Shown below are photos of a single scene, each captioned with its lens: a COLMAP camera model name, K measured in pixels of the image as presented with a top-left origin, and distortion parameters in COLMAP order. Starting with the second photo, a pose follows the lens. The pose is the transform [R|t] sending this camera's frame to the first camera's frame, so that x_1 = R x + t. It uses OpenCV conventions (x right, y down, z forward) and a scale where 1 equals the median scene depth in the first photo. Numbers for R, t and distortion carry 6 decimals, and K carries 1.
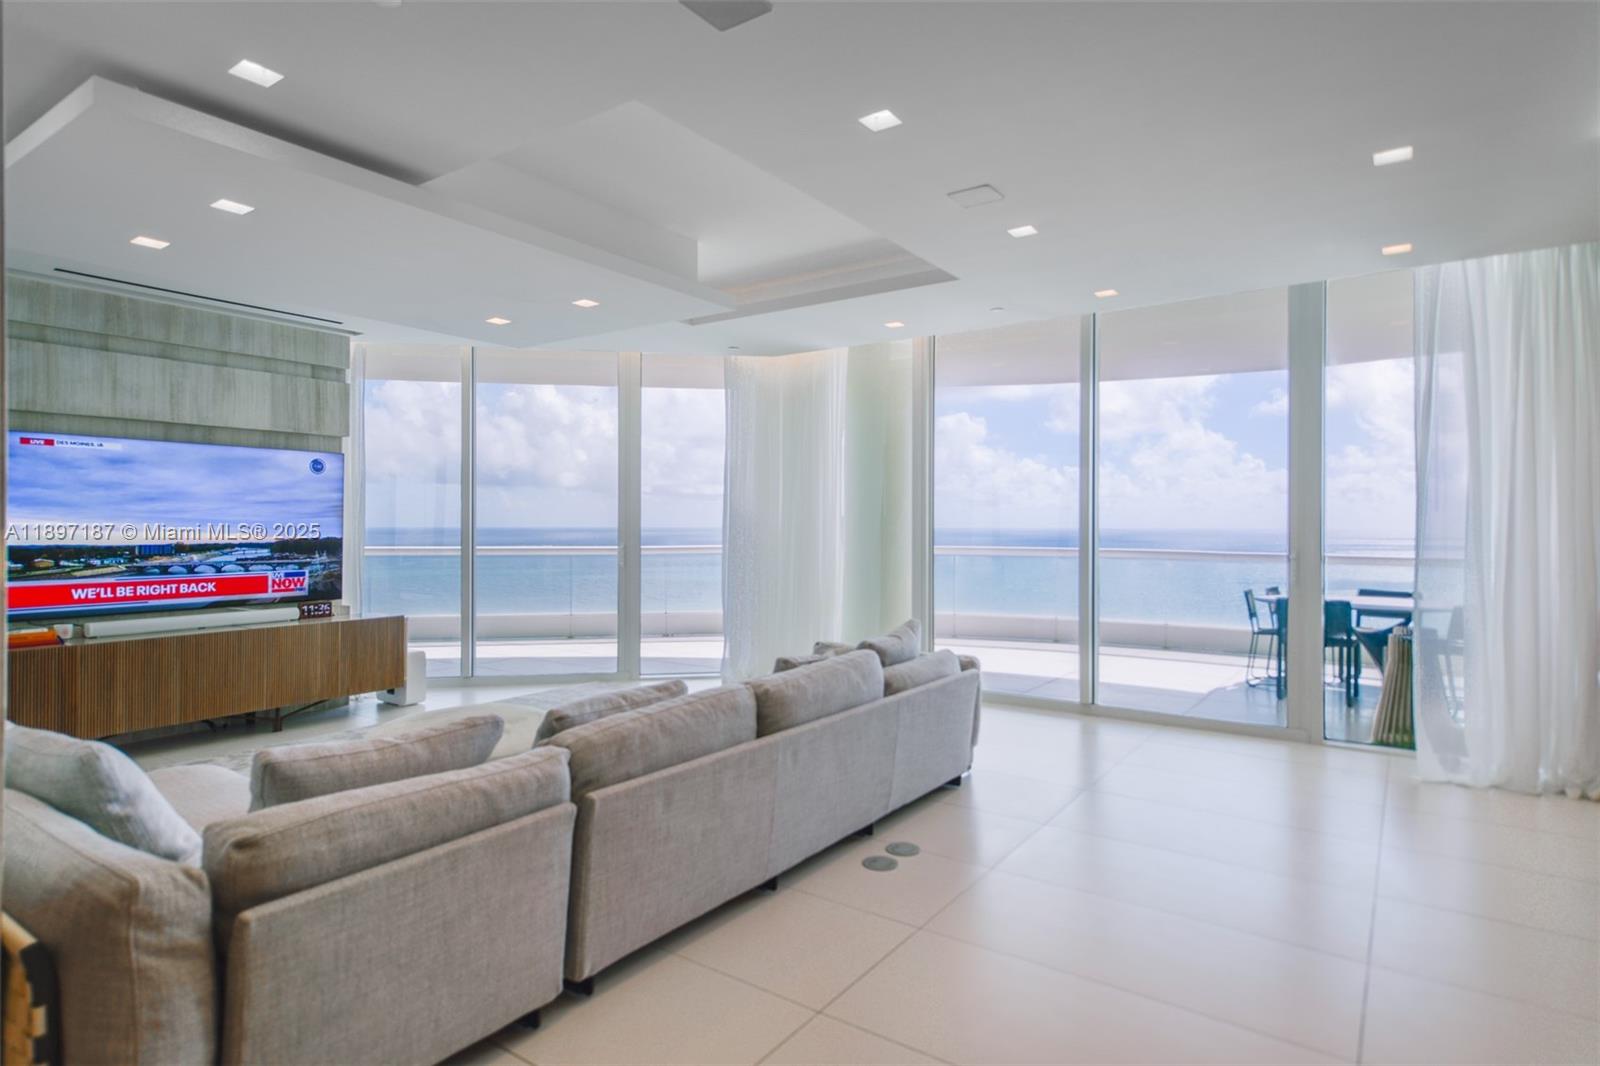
lens RADIAL K [[871.8, 0, 805.9], [0, 871.8, 532.0], [0, 0, 1]] dist [0.016355, -0.001845]
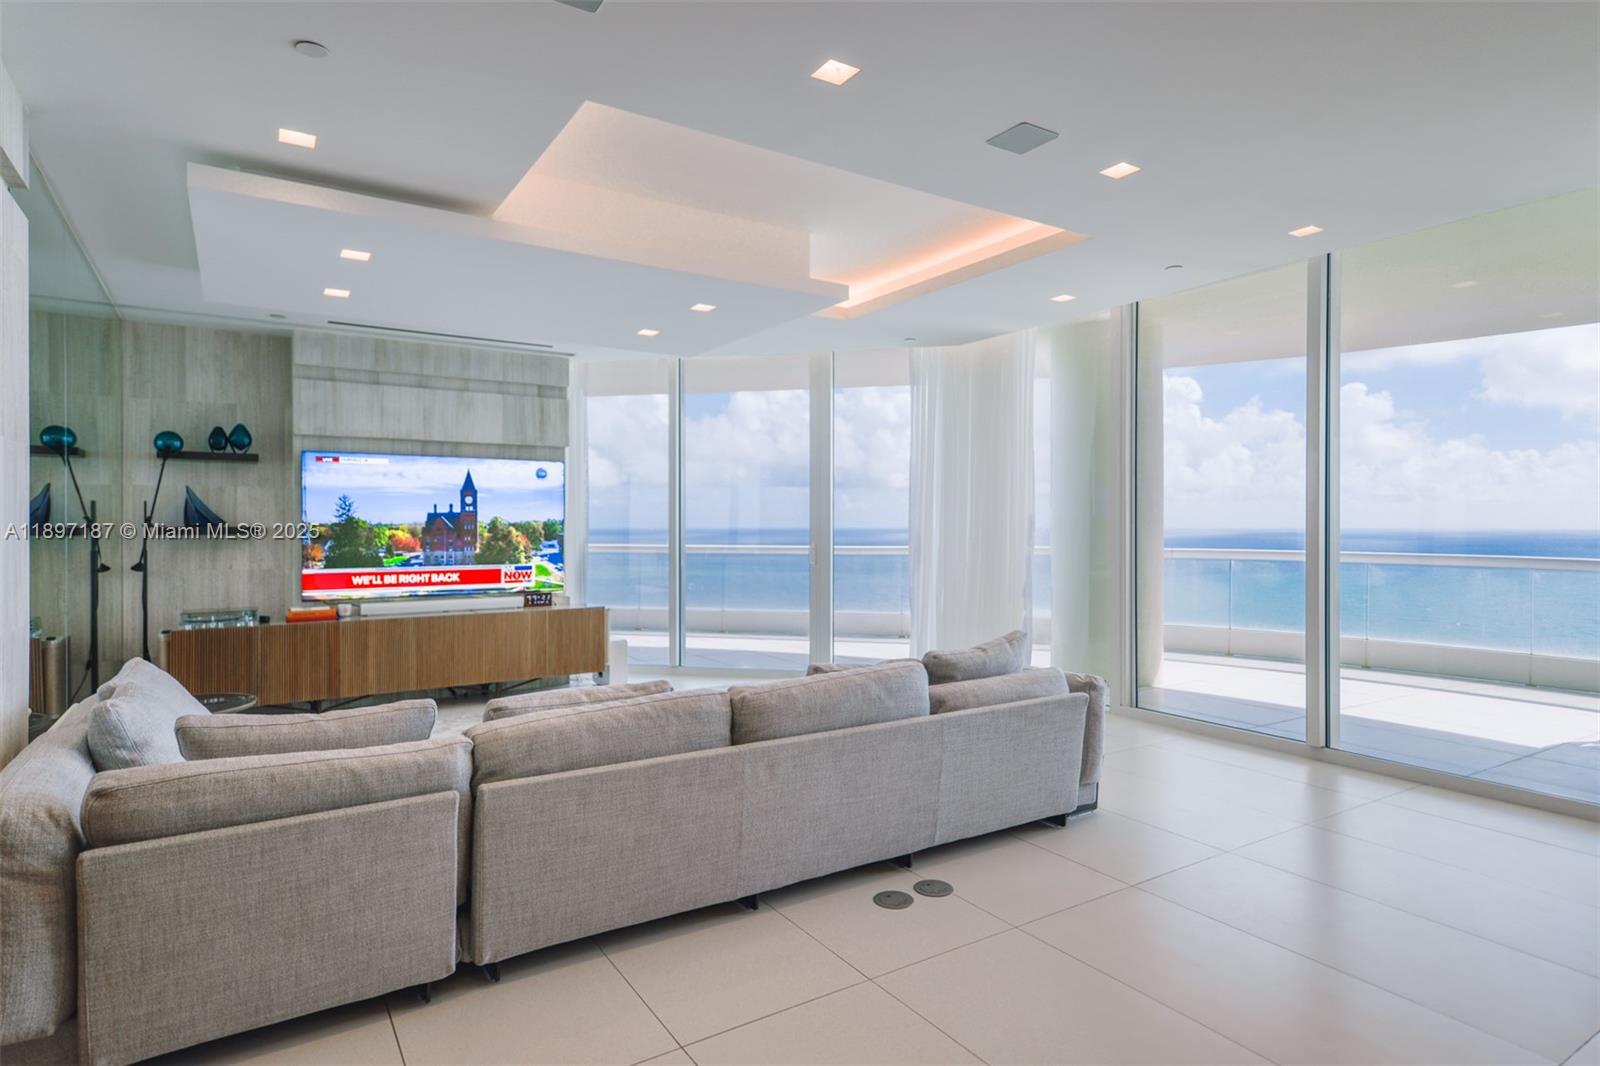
lens RADIAL K [[871.8, 0, 802.7], [0, 871.8, 533.4], [0, 0, 1]] dist [0.016355, -0.001845]
pose [[0.924541, 0.001830, -0.381079, 0.246074], [-0.001421, 0.999998, 0.001353, 0.001252], [0.381081, -0.000709, 0.924541, 0.097025]]
